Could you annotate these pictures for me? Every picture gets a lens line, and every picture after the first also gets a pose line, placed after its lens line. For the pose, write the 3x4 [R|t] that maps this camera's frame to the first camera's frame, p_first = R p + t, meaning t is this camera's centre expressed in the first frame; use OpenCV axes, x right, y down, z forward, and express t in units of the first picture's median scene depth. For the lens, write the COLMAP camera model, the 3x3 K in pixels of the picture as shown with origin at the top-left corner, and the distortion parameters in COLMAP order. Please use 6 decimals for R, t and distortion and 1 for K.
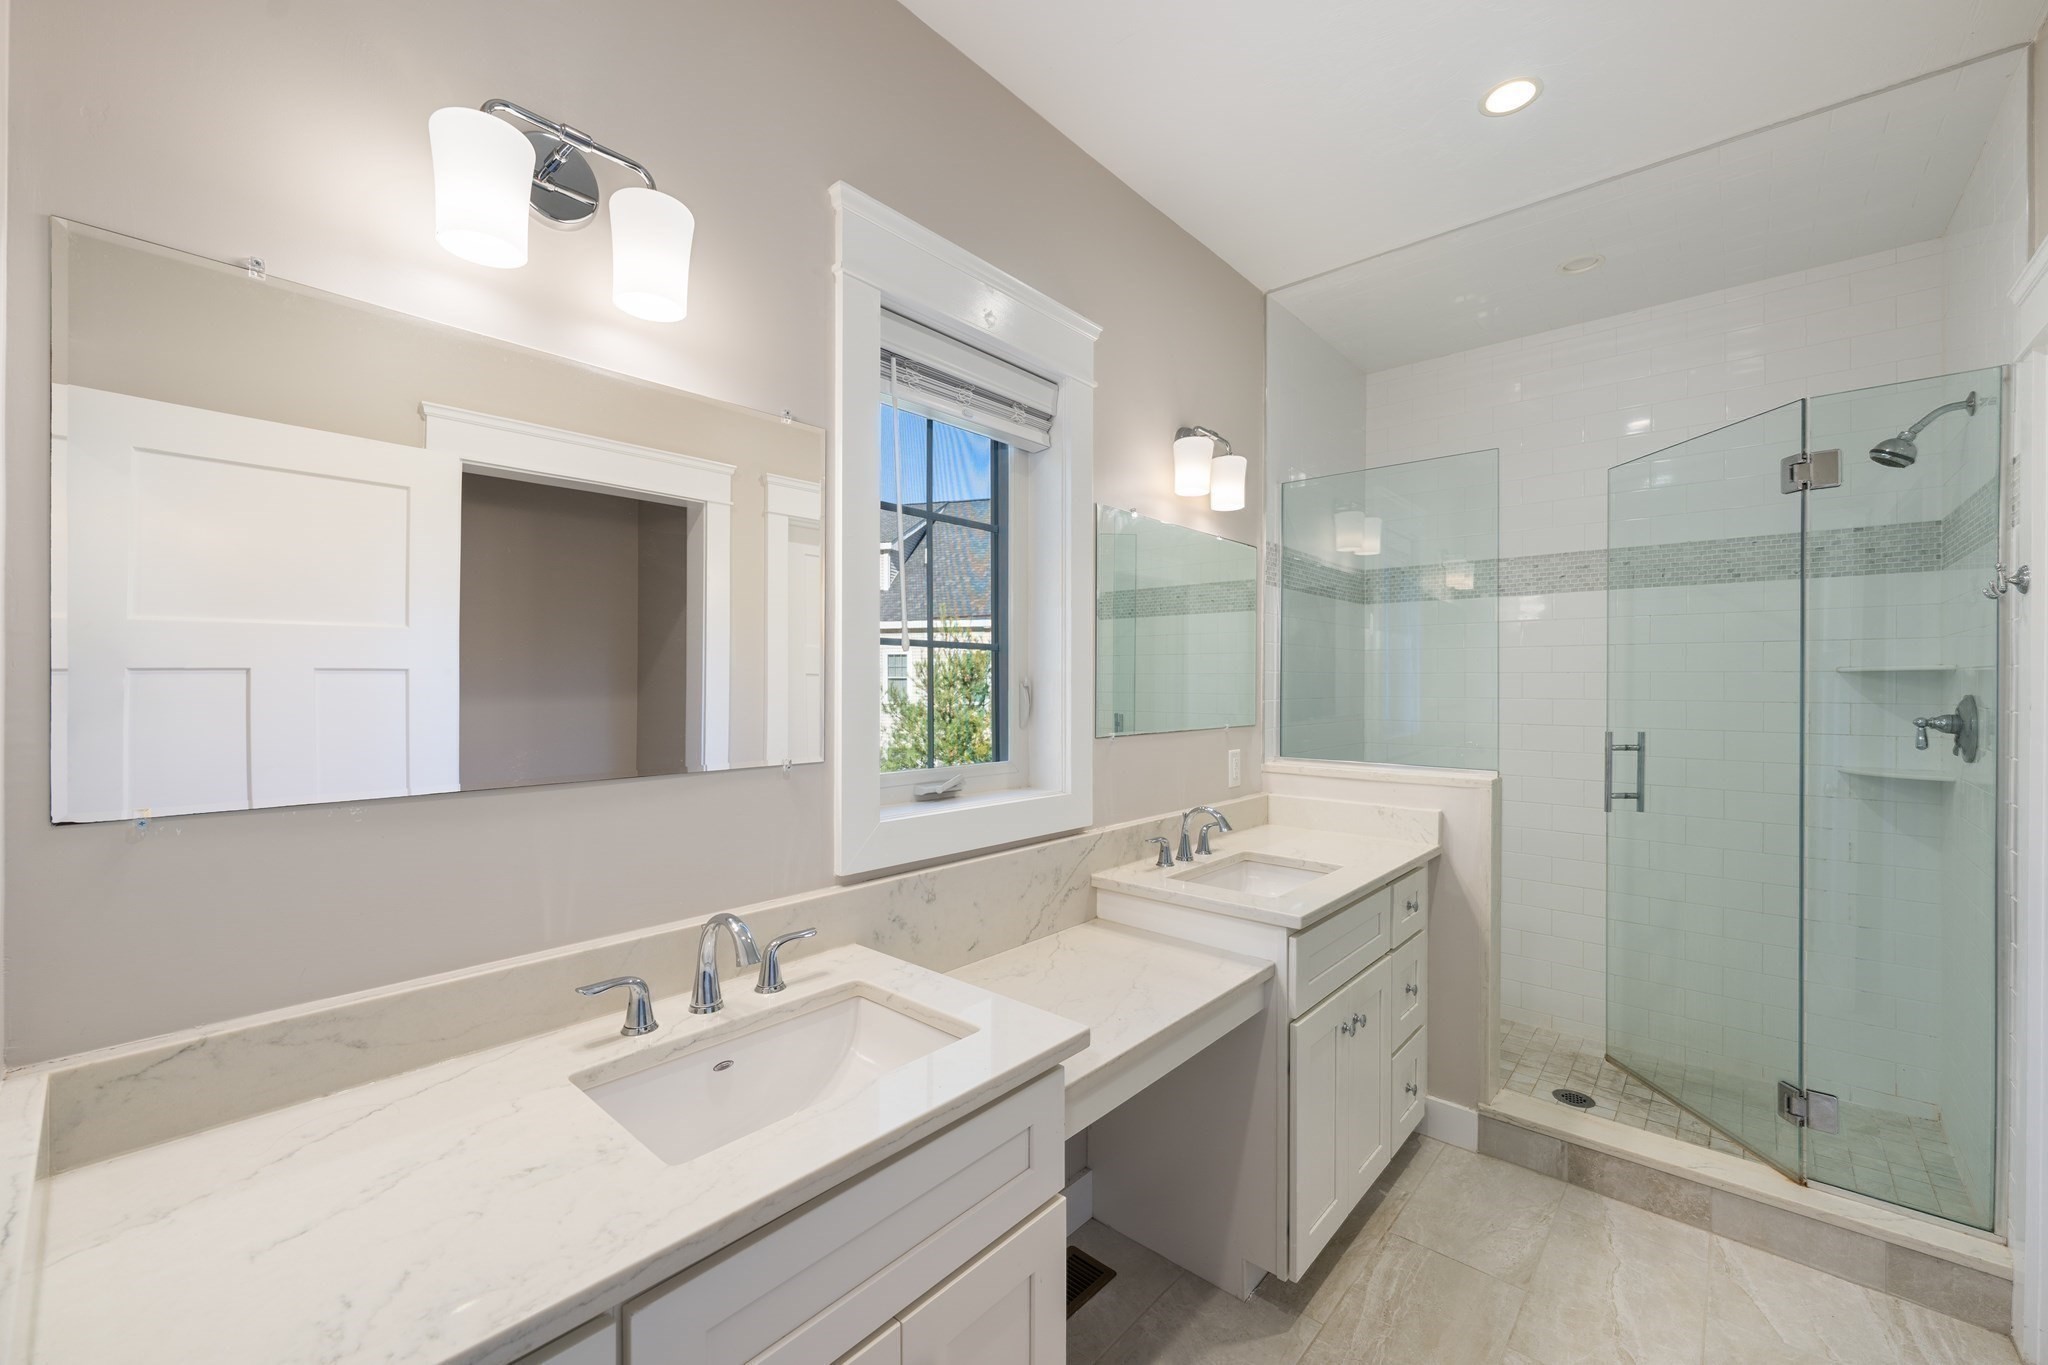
lens RADIAL K [[823.4, 0, 970.5], [0, 823.4, 690.2], [0, 0, 1]] dist [-0.000274, 0.000326]
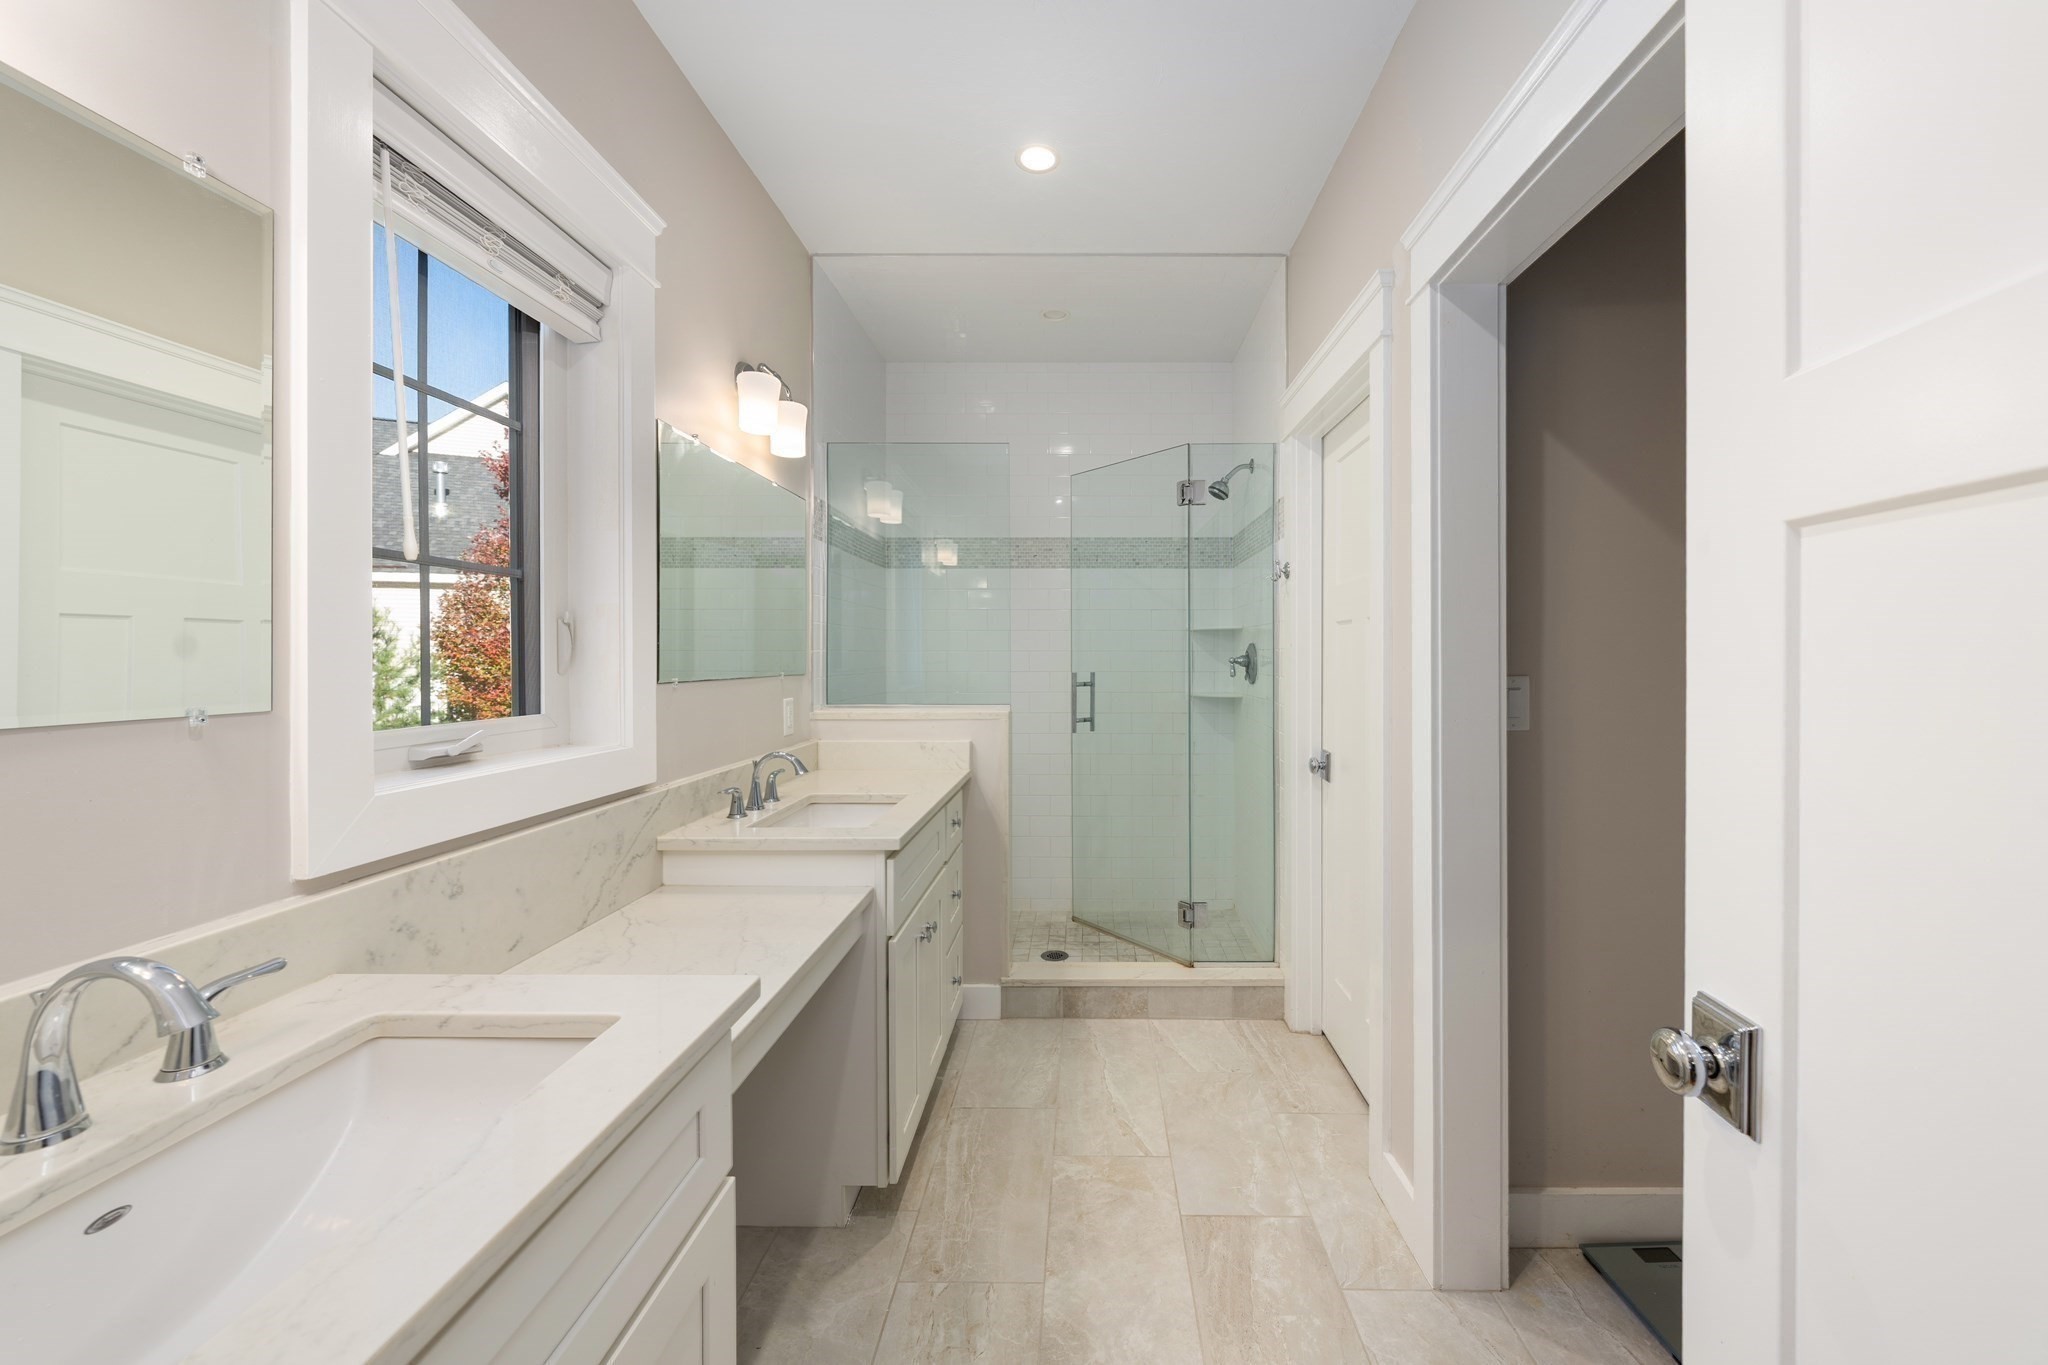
lens RADIAL K [[799.8, 0, 1025.3], [0, 799.8, 674.8], [0, 0, 1]] dist [0.000096, -0.000547]
pose [[0.730835, 0.000243, 0.682554, -0.169542], [0.001419, 0.999997, -0.001875, 0.059159], [-0.682552, 0.002338, 0.730833, 0.117621]]
